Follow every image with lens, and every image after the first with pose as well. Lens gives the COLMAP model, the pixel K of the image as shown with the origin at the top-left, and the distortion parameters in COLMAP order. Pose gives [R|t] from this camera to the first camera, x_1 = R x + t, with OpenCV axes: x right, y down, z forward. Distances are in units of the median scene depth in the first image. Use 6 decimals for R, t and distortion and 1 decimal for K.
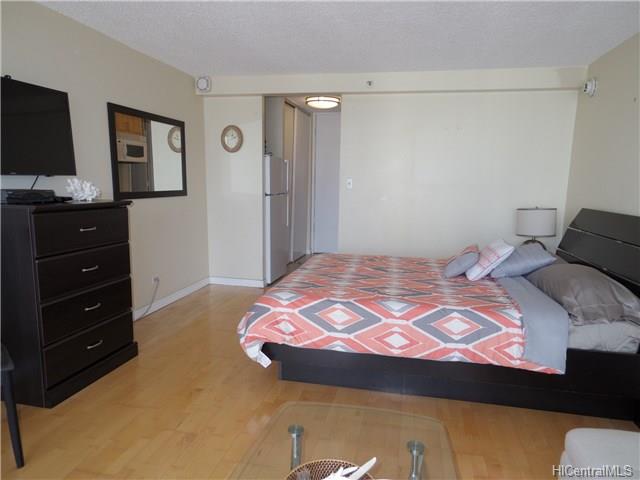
lens RADIAL K [[423.9, 0, 320.4], [0, 423.9, 249.5], [0, 0, 1]] dist [-0.001579, 0.003687]
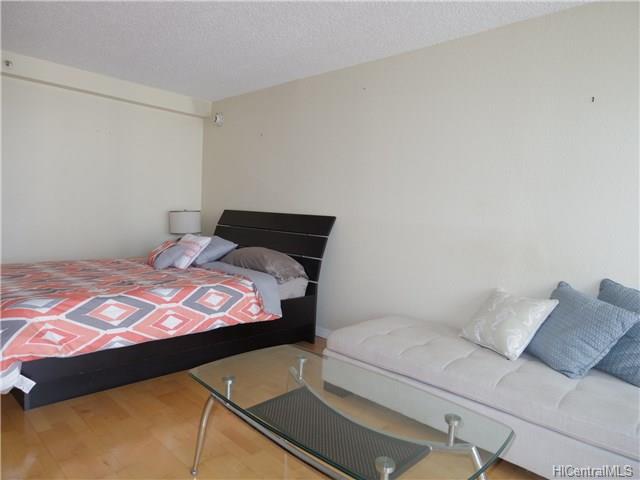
lens RADIAL K [[418.9, 0, 320.0], [0, 418.9, 240.0], [0, 0, 1]] dist [0.004798, 0.003849]
pose [[0.551345, -0.049591, 0.832802, -0.489187], [0.090694, 0.995878, -0.000741, 0.037341], [-0.829333, 0.075939, 0.553571, 0.064847]]
